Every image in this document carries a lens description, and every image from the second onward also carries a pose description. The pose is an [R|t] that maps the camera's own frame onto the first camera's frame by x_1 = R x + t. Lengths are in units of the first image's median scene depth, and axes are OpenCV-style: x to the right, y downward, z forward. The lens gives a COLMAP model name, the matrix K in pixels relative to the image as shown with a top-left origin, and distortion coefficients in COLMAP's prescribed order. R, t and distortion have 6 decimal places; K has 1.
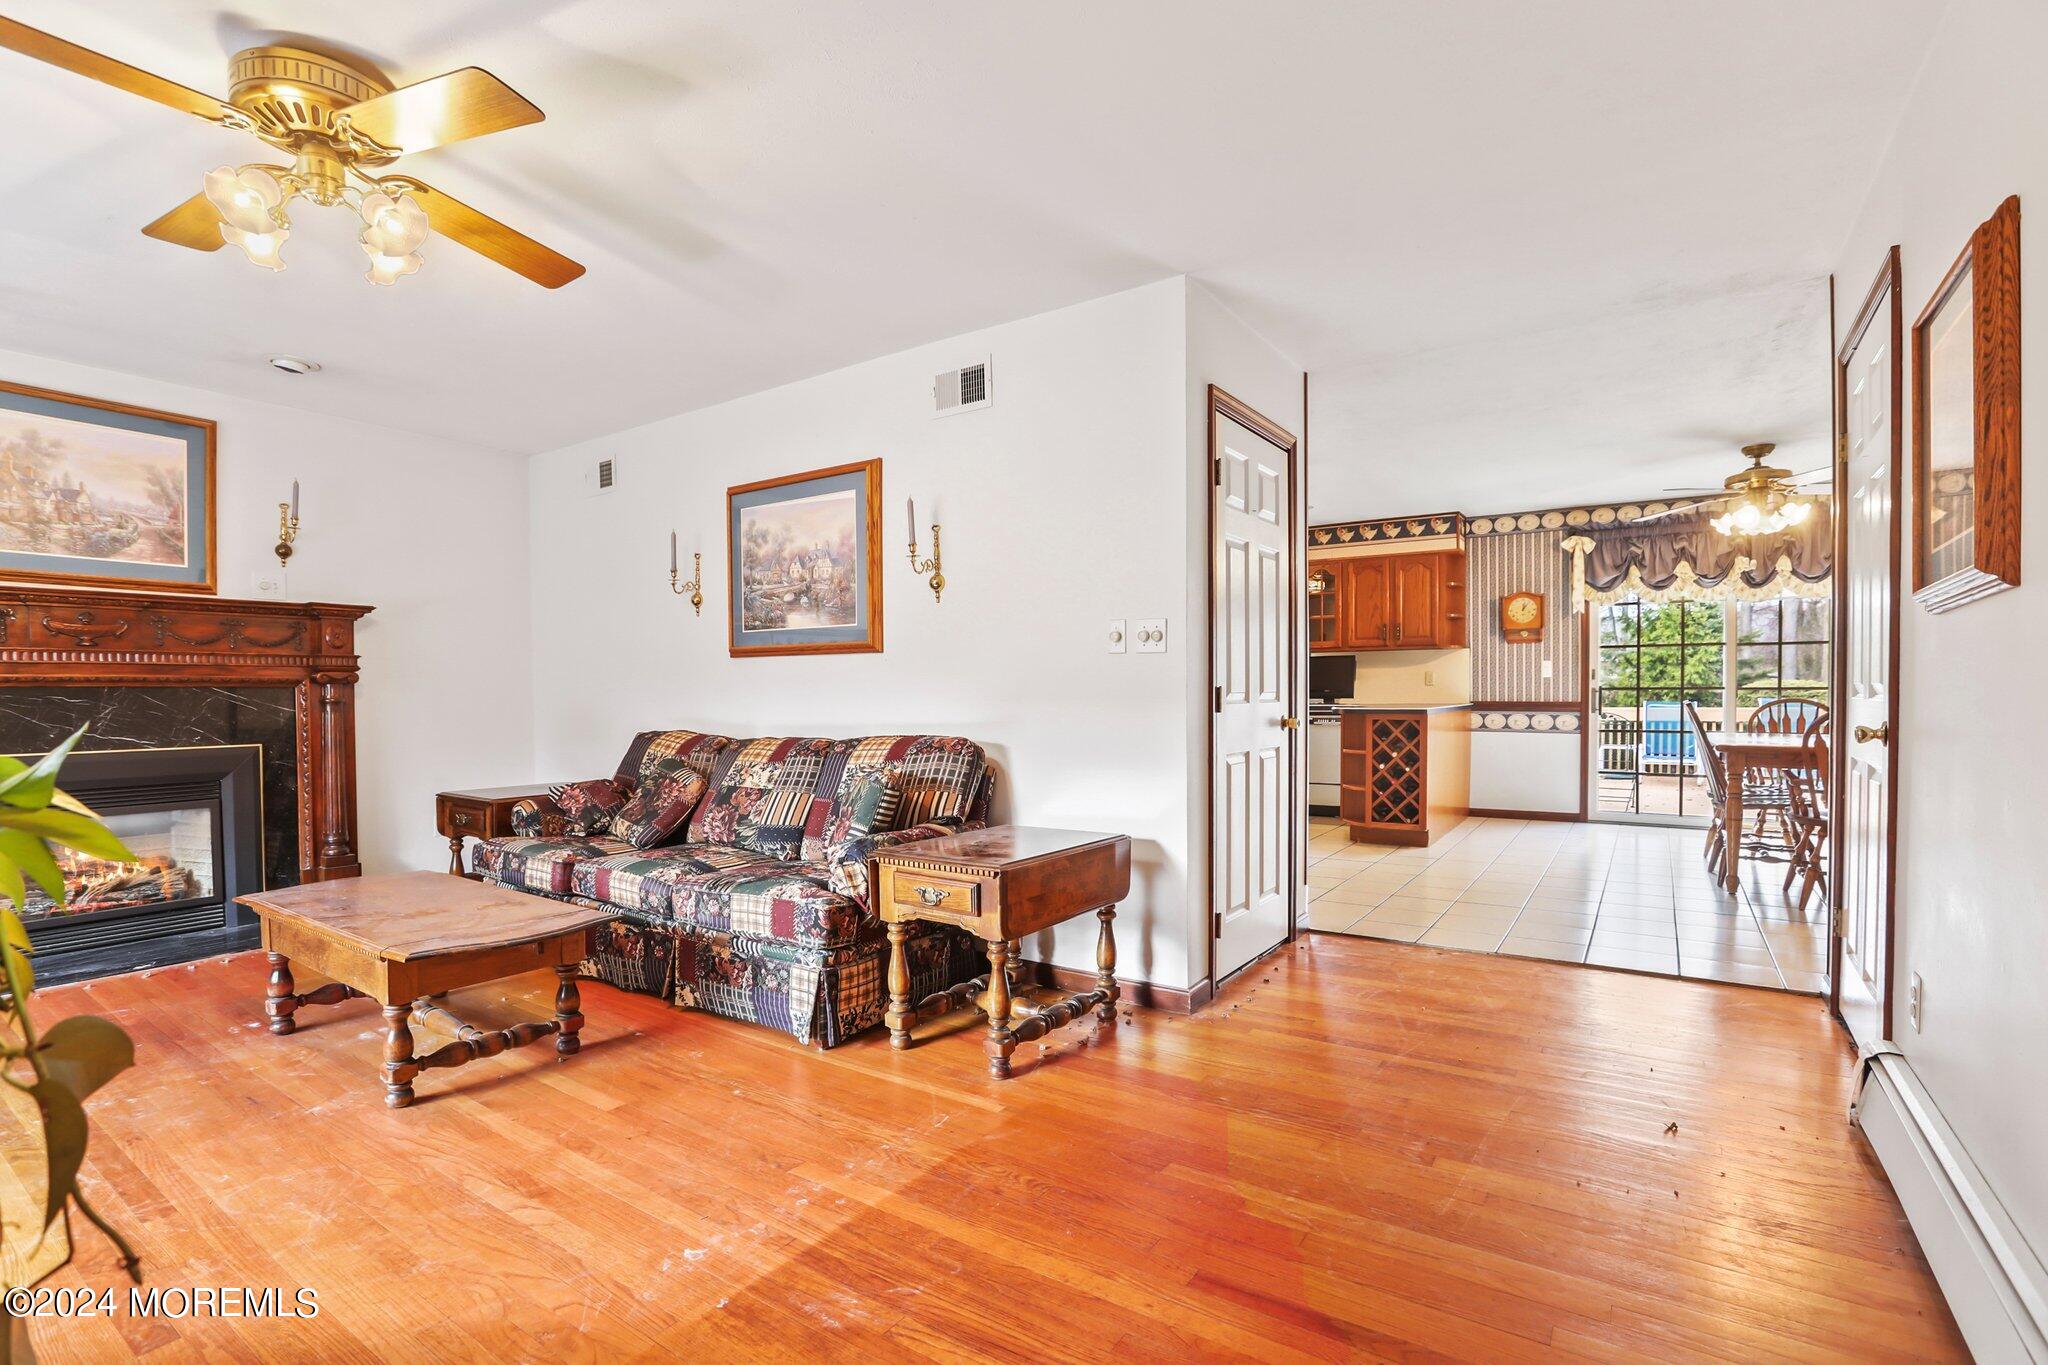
lens RADIAL K [[948.8, 0, 1024.0], [0, 948.8, 682.5], [0, 0, 1]] dist [-0.048075, 0.018263]
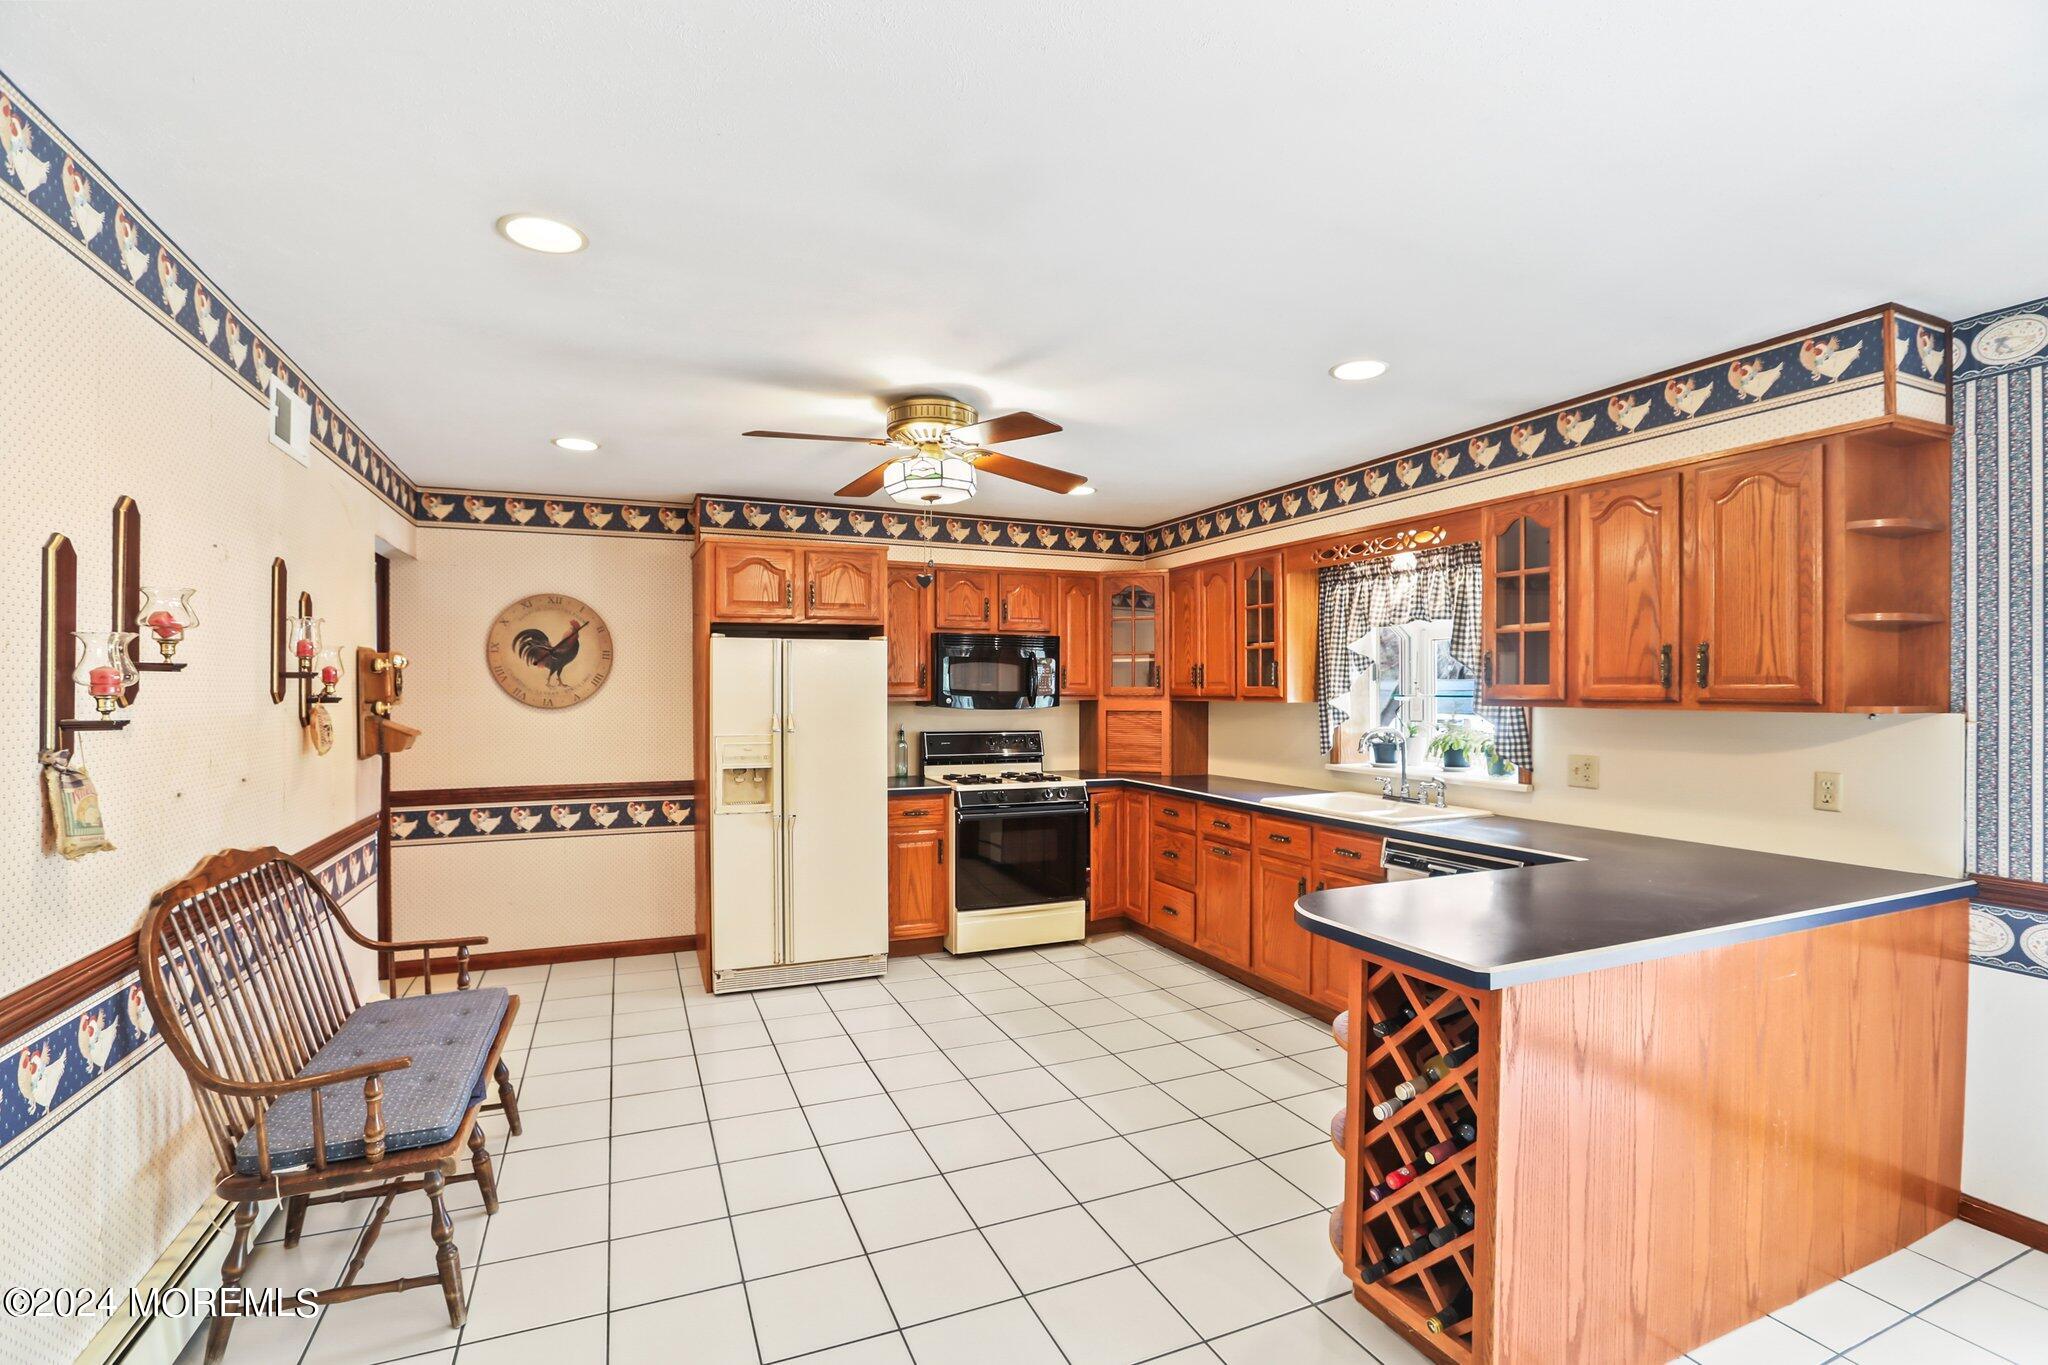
lens RADIAL K [[948.8, 0, 1024.0], [0, 948.8, 682.5], [0, 0, 1]] dist [-0.048075, 0.018263]
pose [[0.847813, 0.003595, -0.530284, 0.366984], [-0.003052, 0.999994, 0.001899, -0.047274], [0.530287, 0.000008, 0.847818, 0.550493]]
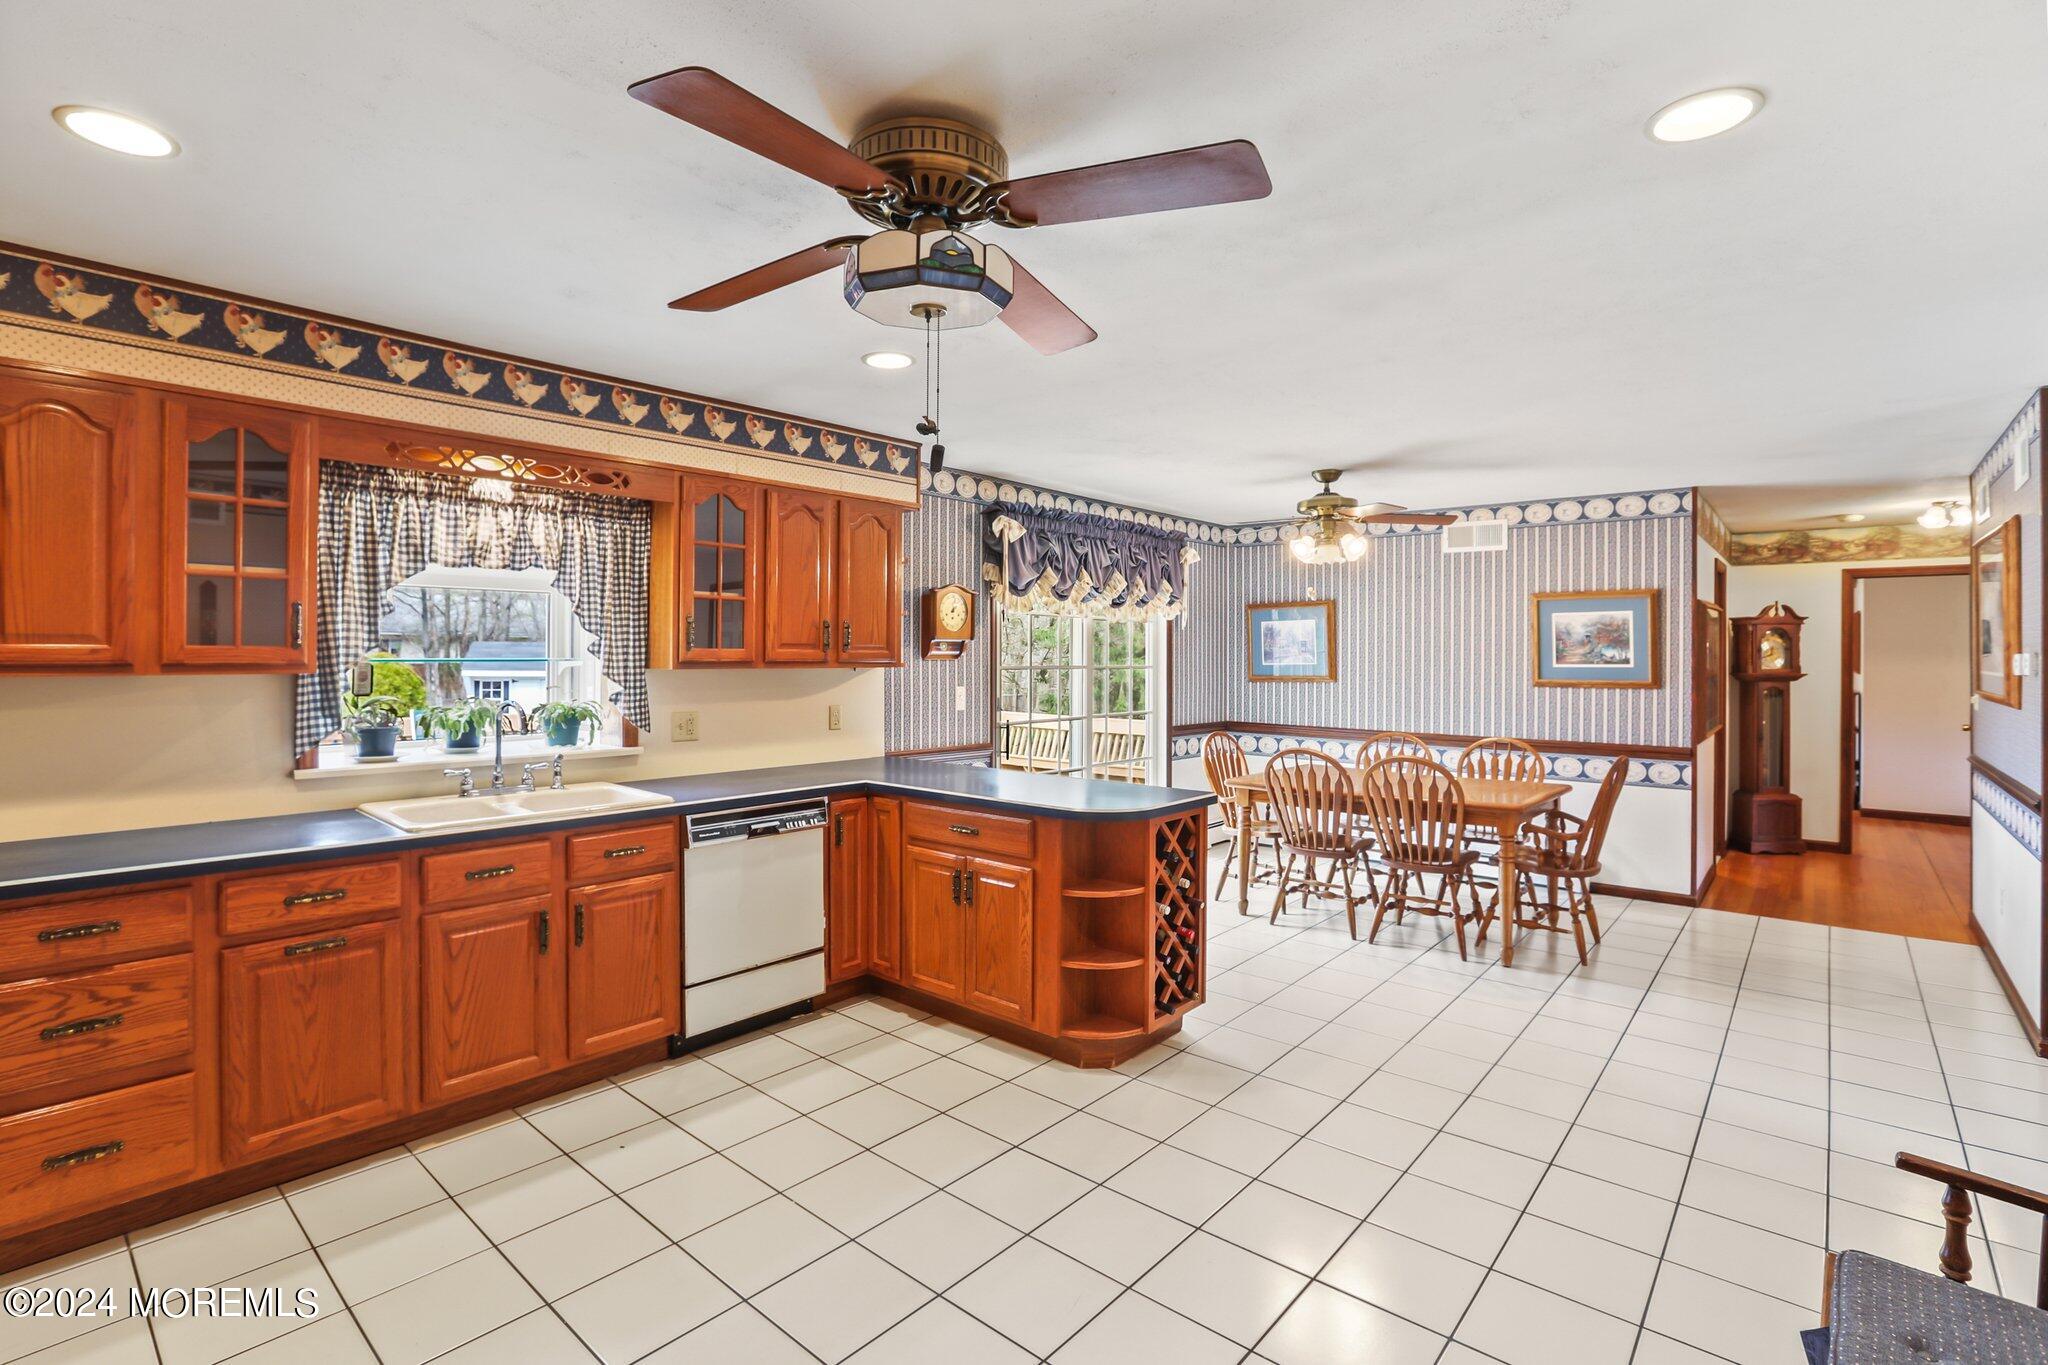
lens RADIAL K [[933.1, 0, 1028.7], [0, 933.1, 663.2], [0, 0, 1]] dist [-0.044459, 0.010309]
pose [[0.117893, -0.002695, 0.993023, -0.123683], [-0.011919, 0.999920, 0.004129, -0.042708], [-0.992955, -0.012323, 0.117852, 0.838186]]
